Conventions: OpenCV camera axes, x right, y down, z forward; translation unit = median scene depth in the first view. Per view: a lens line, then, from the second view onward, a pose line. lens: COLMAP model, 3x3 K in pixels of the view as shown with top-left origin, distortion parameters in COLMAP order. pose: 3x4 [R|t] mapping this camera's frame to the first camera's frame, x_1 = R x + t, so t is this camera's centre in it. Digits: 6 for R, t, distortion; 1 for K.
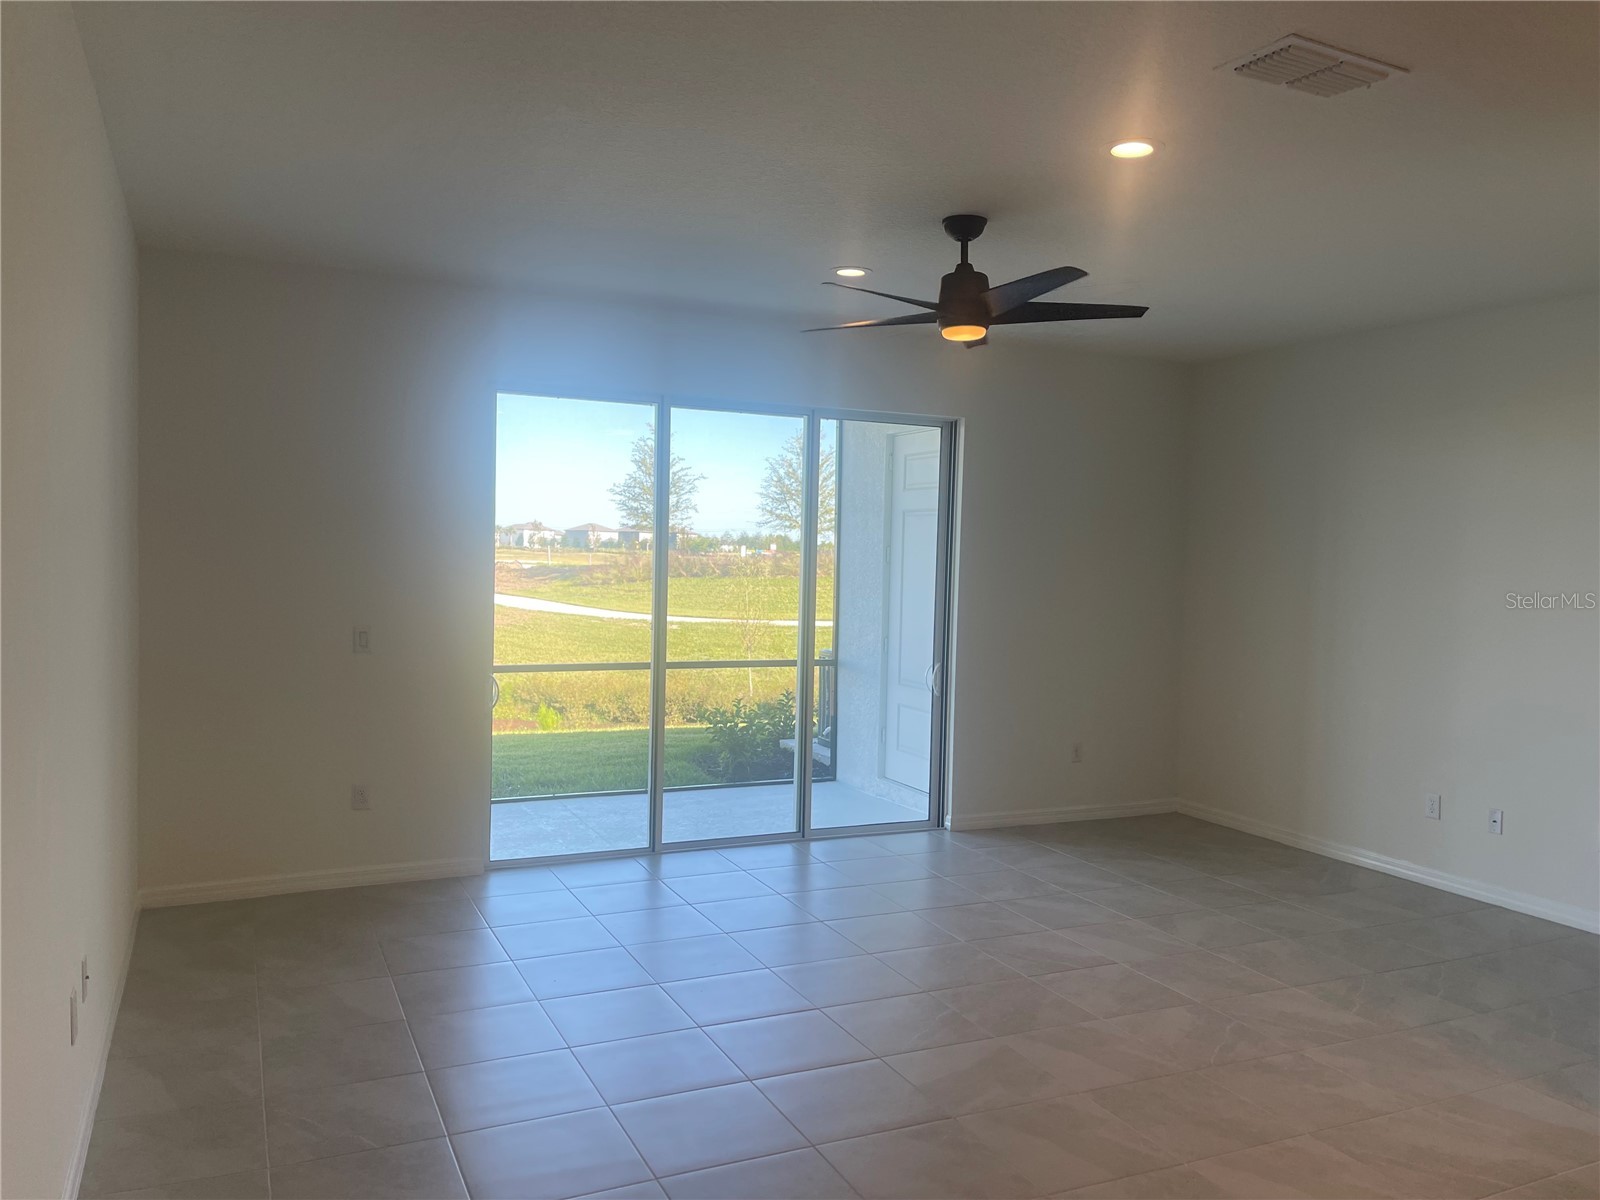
lens RADIAL K [[1205.3, 0, 806.8], [0, 1205.3, 600.5], [0, 0, 1]] dist [0.038190, -0.010747]
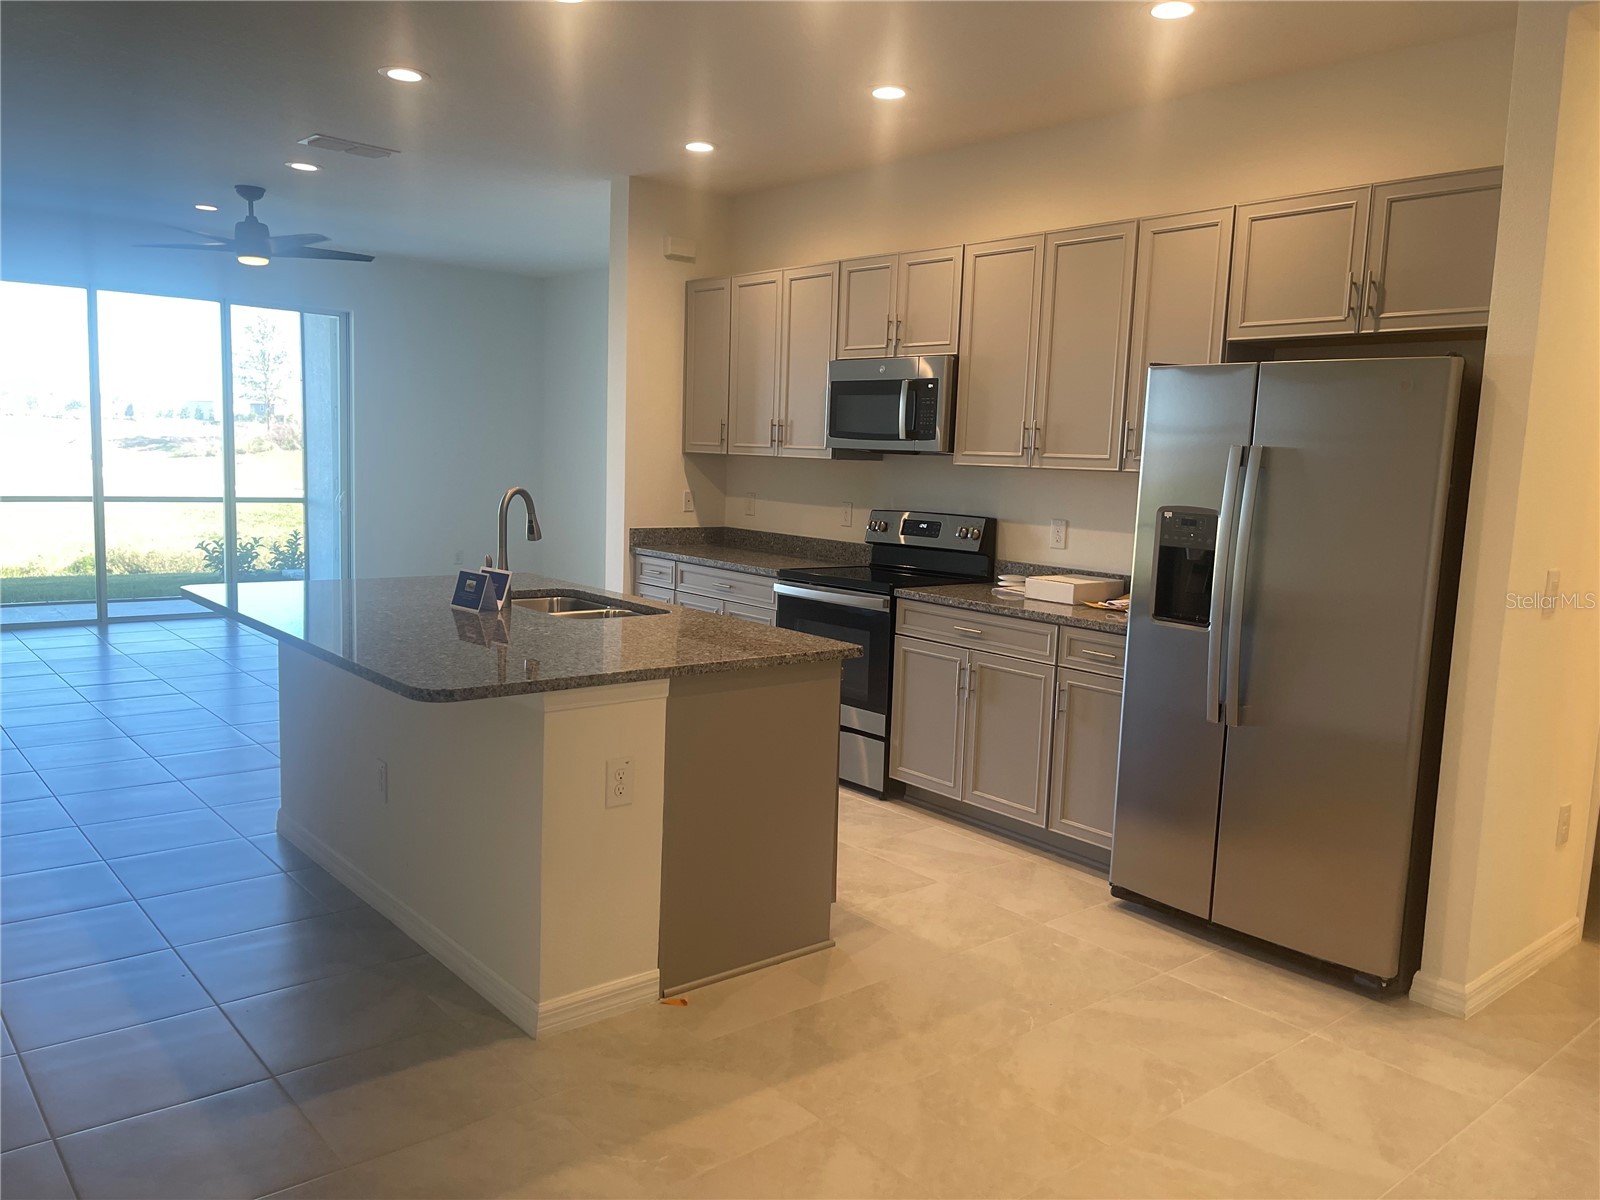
lens RADIAL K [[1205.3, 0, 790.2], [0, 1205.3, 596.7], [0, 0, 1]] dist [0.038190, -0.010747]
pose [[0.967287, -0.016400, 0.253154, 0.255511], [-0.007371, 0.995670, 0.092666, 0.041050], [-0.253578, -0.091501, 0.962978, -0.482659]]
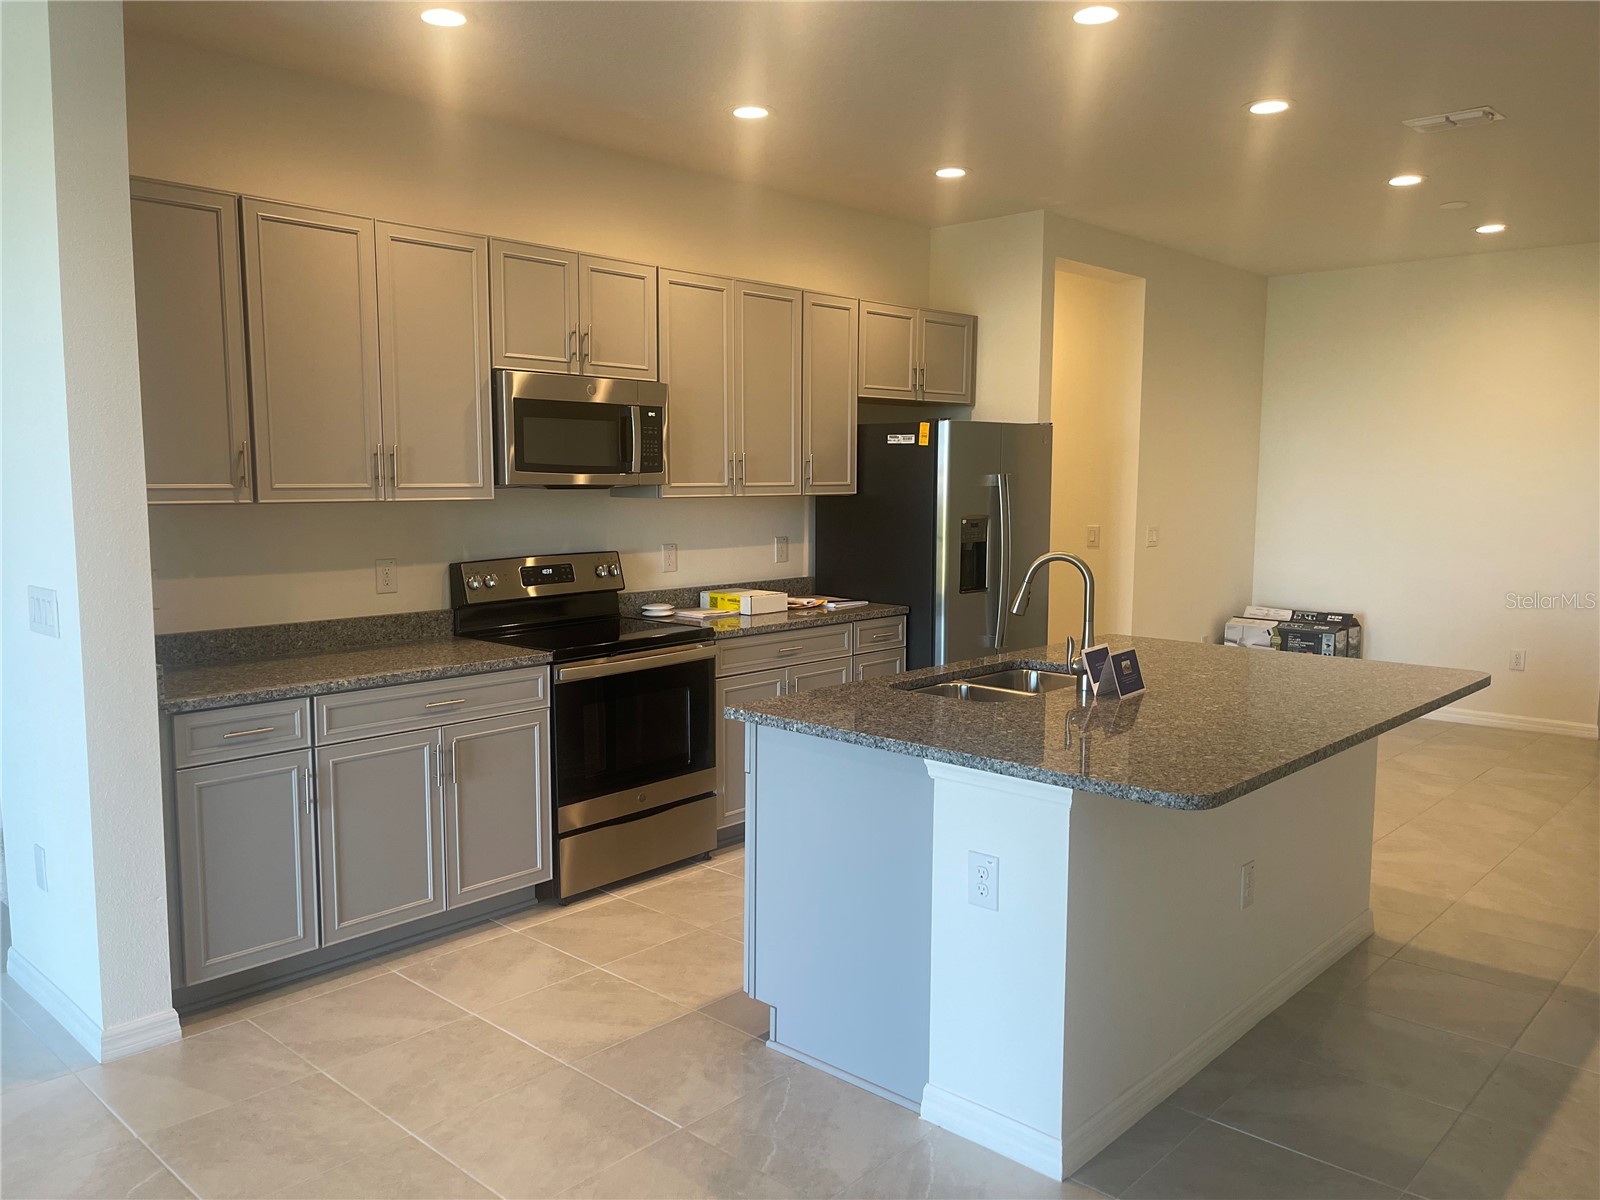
lens RADIAL K [[1205.3, 0, 797.0], [0, 1205.3, 605.4], [0, 0, 1]] dist [0.038190, -0.010747]
pose [[-0.372063, -0.123499, 0.919955, -0.765236], [0.023158, 0.989566, 0.142210, -0.084004], [-0.927919, 0.074215, -0.365321, 1.779649]]
